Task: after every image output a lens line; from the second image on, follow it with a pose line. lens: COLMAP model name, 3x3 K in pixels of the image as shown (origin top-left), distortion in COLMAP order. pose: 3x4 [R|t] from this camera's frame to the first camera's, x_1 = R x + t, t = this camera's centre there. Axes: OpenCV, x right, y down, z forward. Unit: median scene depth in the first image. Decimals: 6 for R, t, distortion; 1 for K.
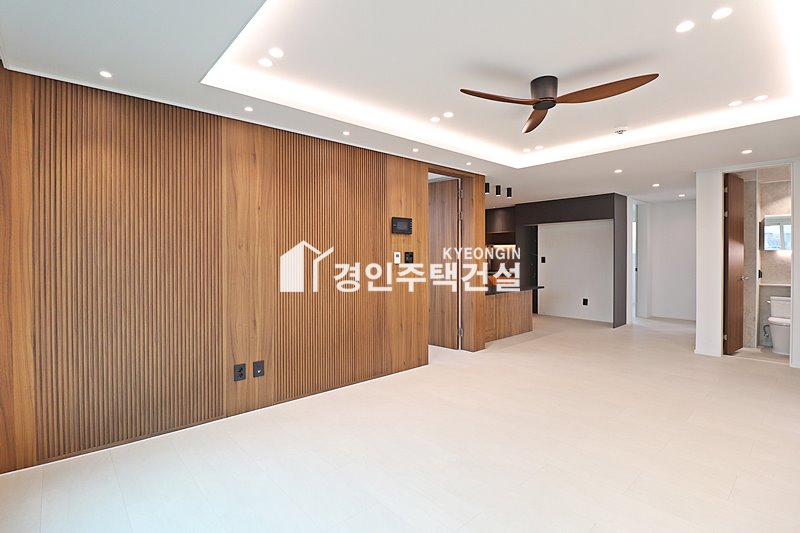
lens RADIAL K [[379.7, 0, 399.5], [0, 379.7, 260.1], [0, 0, 1]] dist [0.002632, -0.015294]
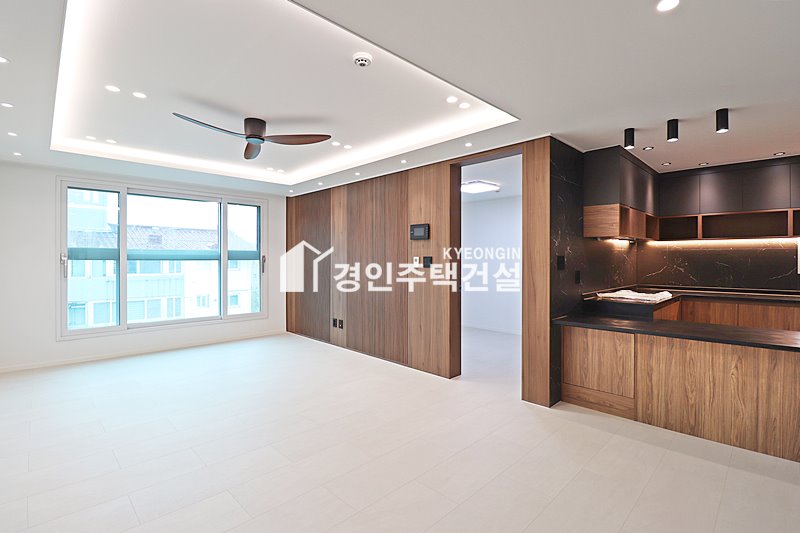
lens RADIAL K [[379.7, 0, 399.5], [0, 379.7, 260.1], [0, 0, 1]] dist [0.002632, -0.015294]
pose [[0.053112, 0.007286, -0.998562, 1.032775], [-0.009728, 0.999930, 0.006778, -0.018086], [0.998541, 0.009354, 0.053180, 0.869464]]
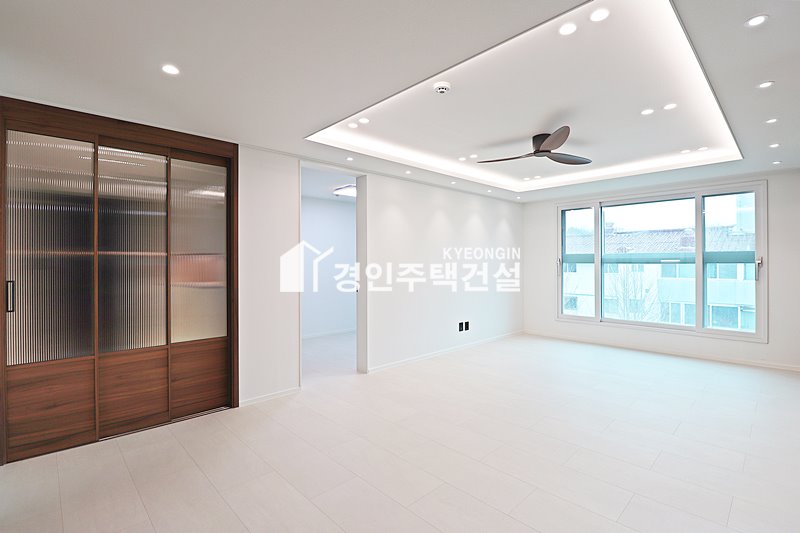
lens RADIAL K [[370.8, 0, 401.4], [0, 370.8, 260.0], [0, 0, 1]] dist [0.001093, -0.014517]
pose [[-0.999244, 0.005348, -0.038500, 0.585491], [0.005269, 0.999984, 0.002136, -0.021025], [0.038511, 0.001932, -0.999256, 1.432298]]
